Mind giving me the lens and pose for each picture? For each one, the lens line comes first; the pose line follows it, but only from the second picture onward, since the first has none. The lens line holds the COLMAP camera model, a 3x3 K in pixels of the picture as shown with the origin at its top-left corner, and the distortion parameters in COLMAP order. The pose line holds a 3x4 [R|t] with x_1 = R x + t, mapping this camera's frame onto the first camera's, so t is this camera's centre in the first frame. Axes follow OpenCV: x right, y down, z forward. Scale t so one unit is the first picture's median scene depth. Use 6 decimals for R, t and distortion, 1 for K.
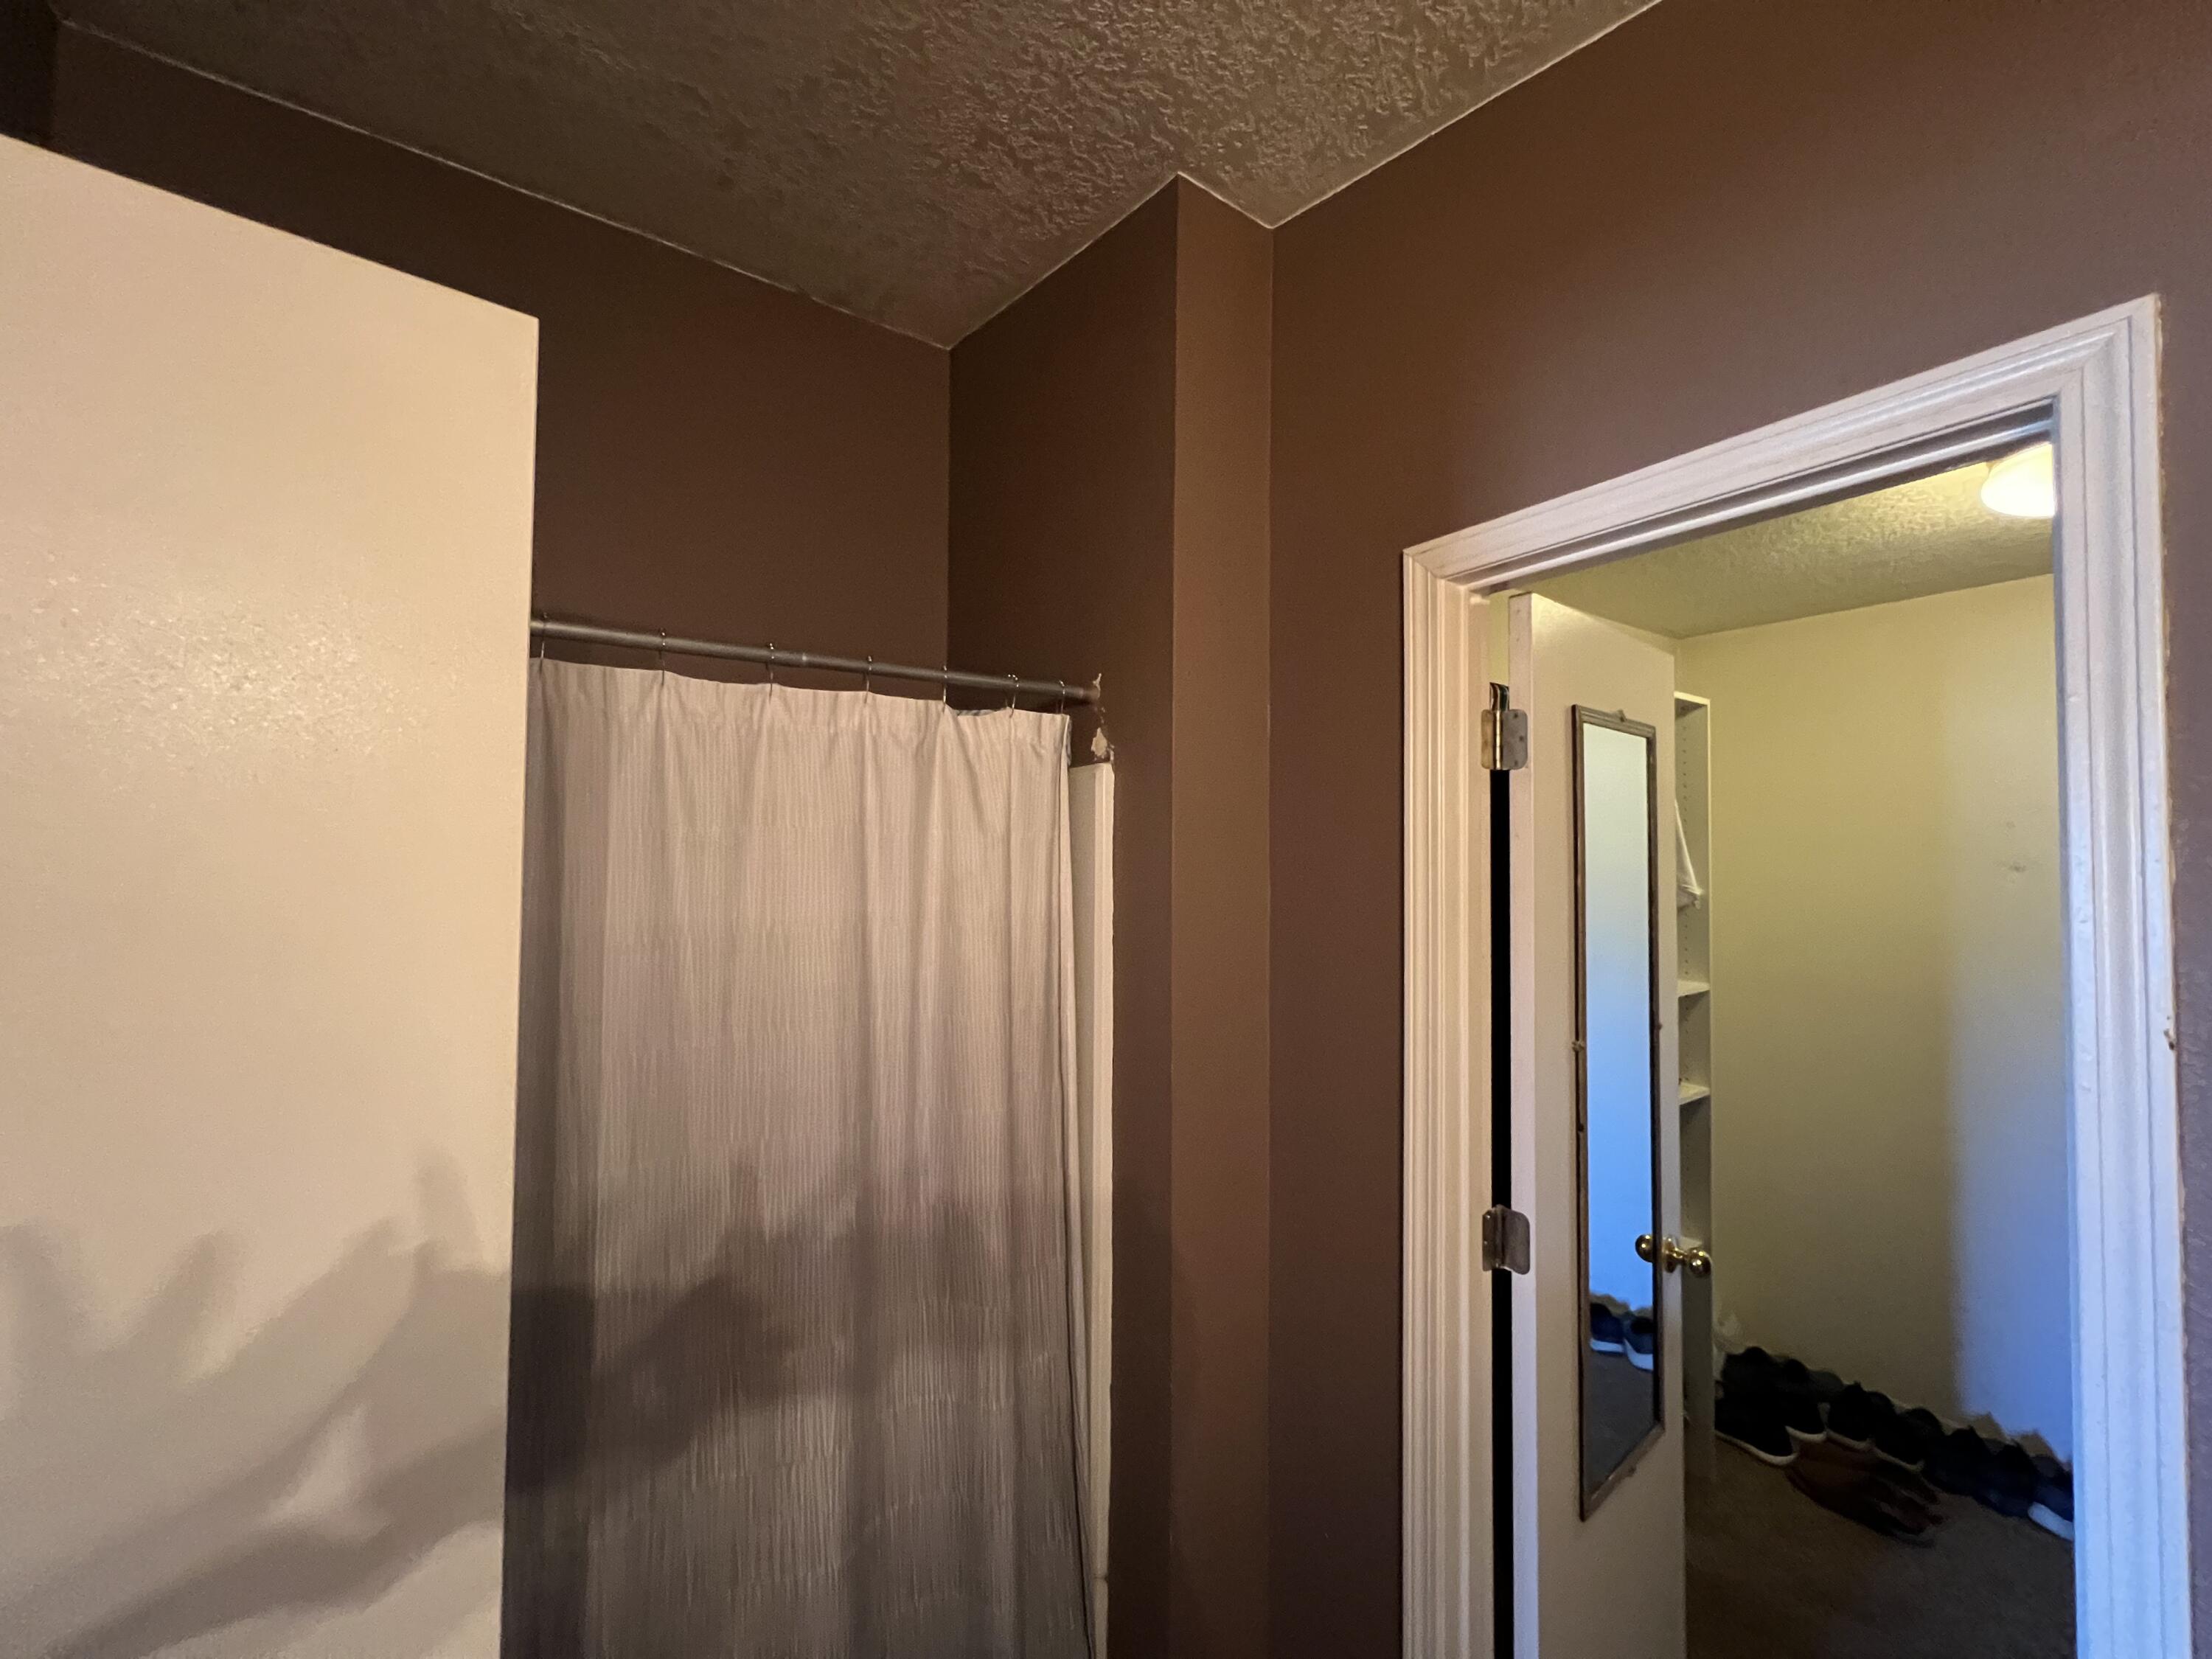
lens RADIAL K [[883.5, 0, 1105.5], [0, 883.5, 834.3], [0, 0, 1]] dist [0.001079, 0.000241]
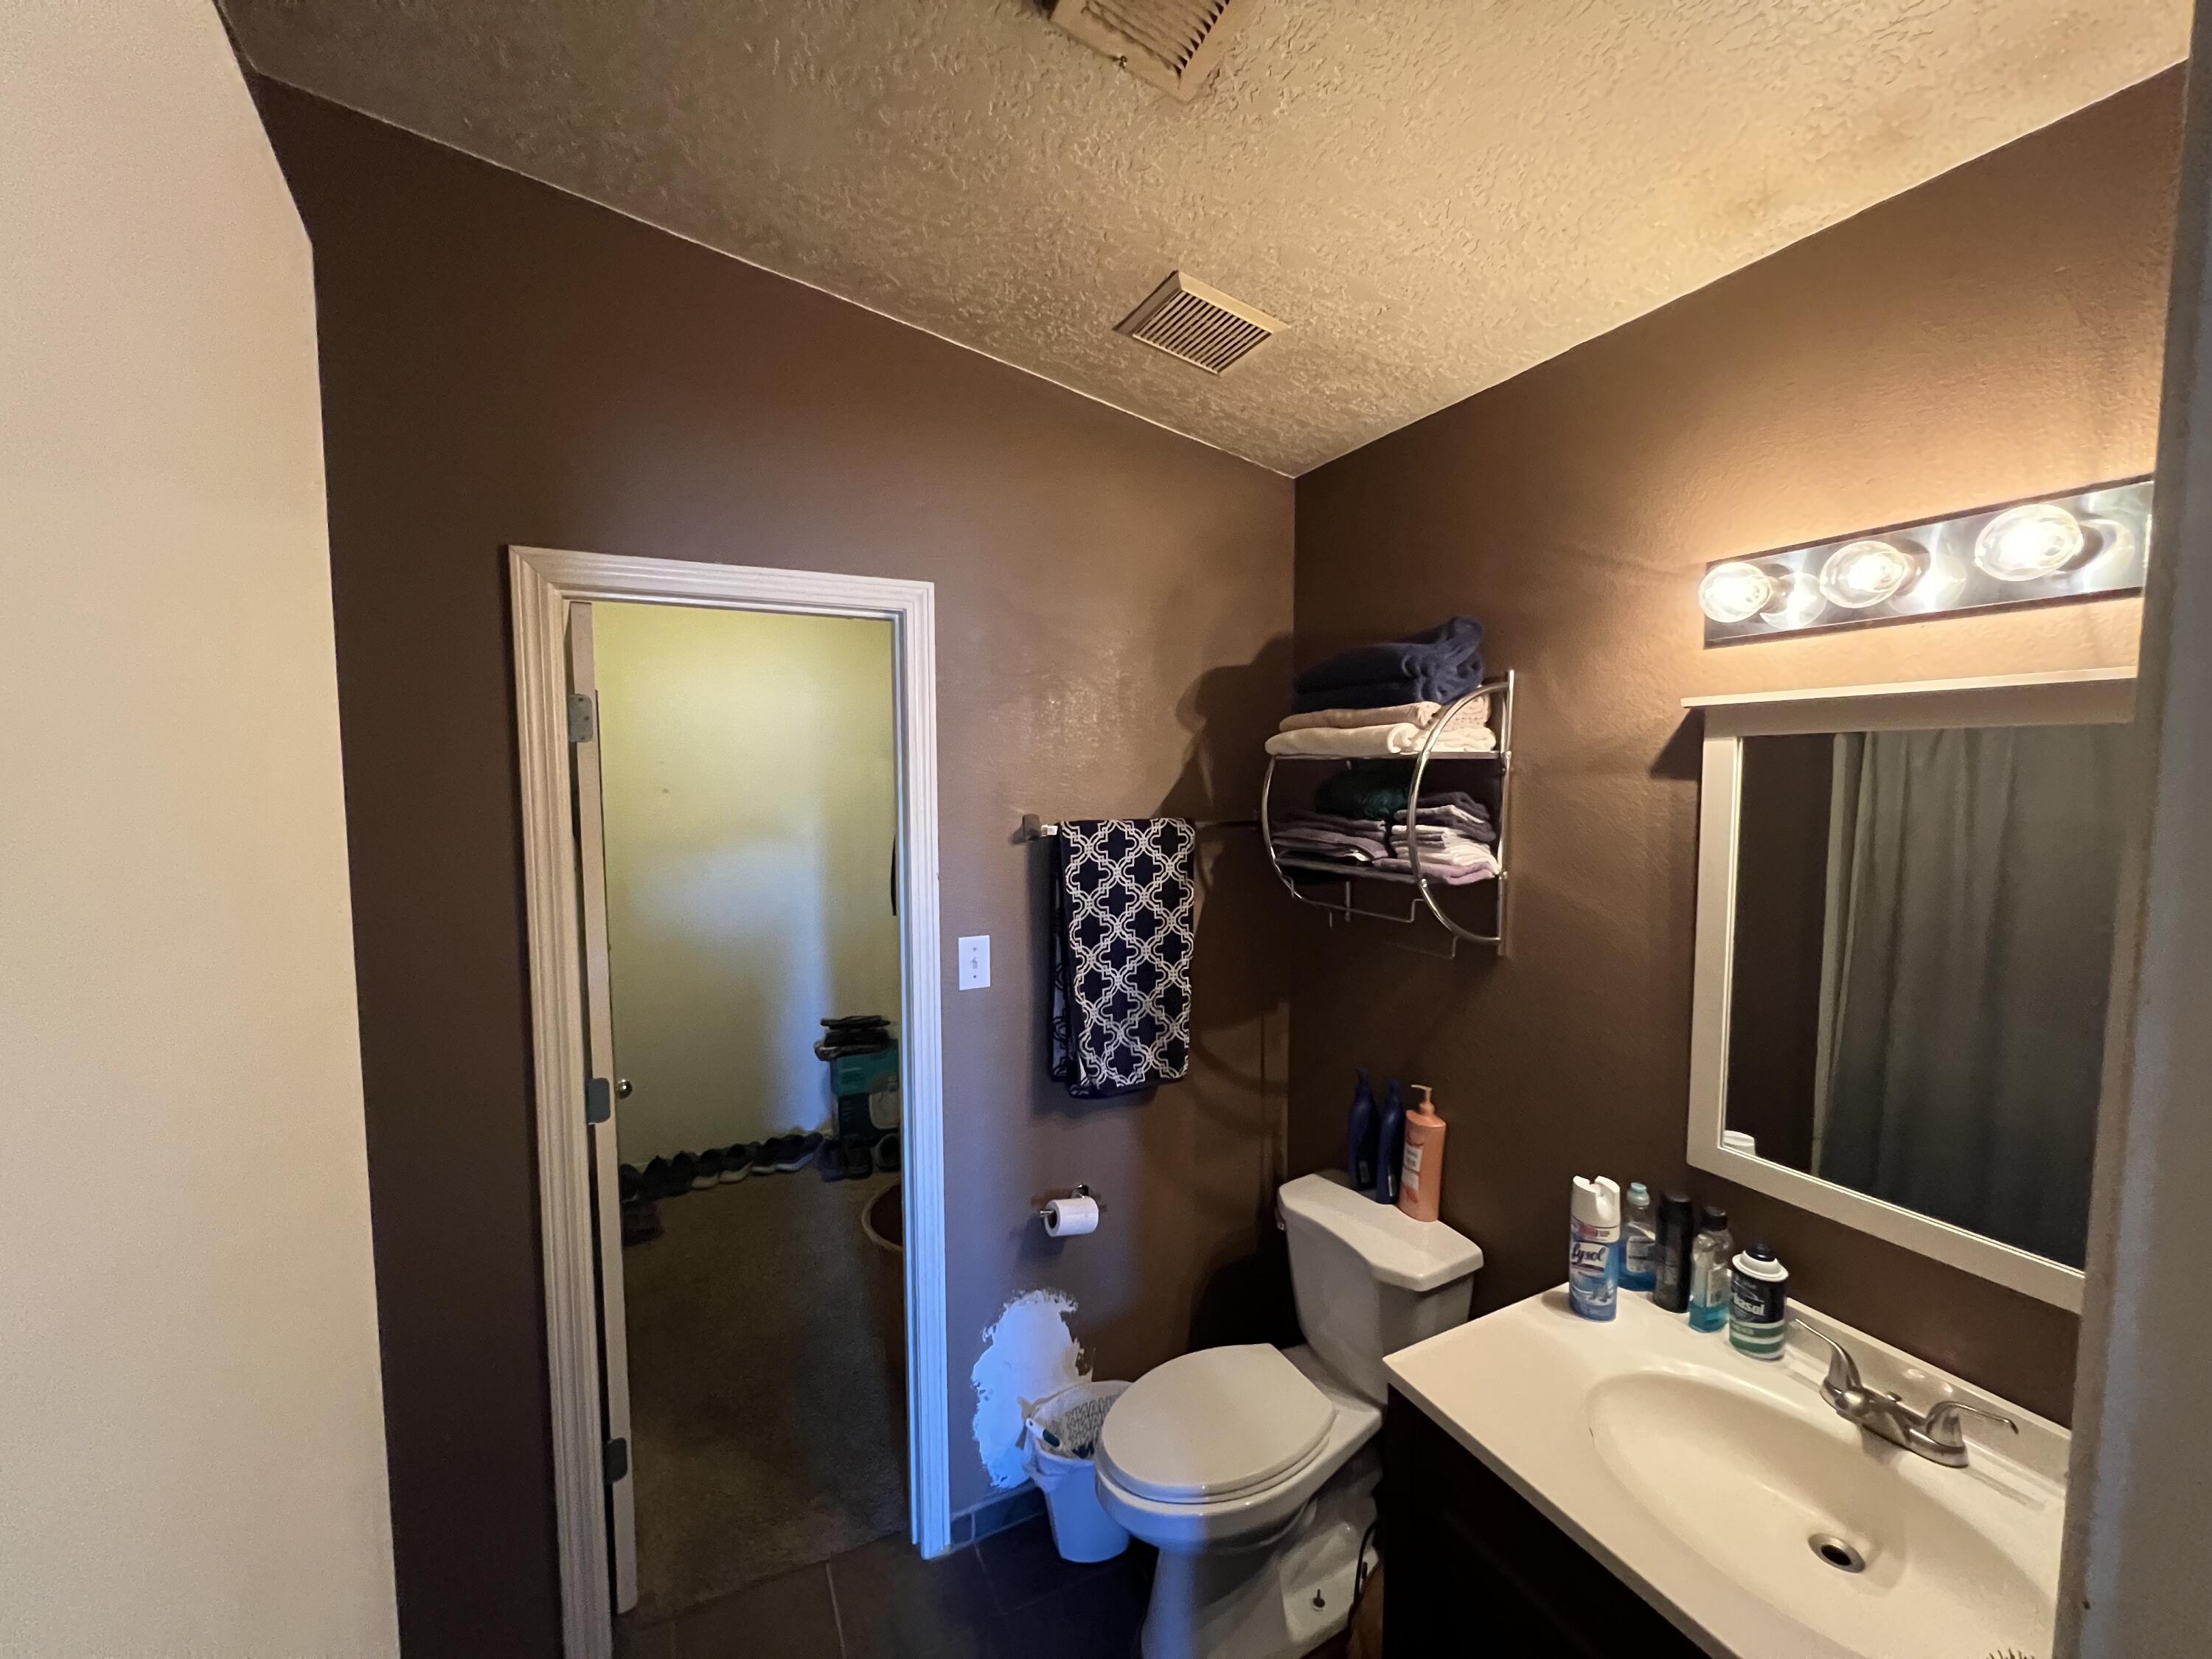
lens RADIAL K [[883.5, 0, 1107.4], [0, 883.5, 839.3], [0, 0, 1]] dist [0.001079, 0.000241]
pose [[0.164969, -0.070125, 0.983803, -0.699401], [-0.020145, 0.997022, 0.074445, -0.046333], [-0.986093, -0.032100, 0.163065, 0.045259]]
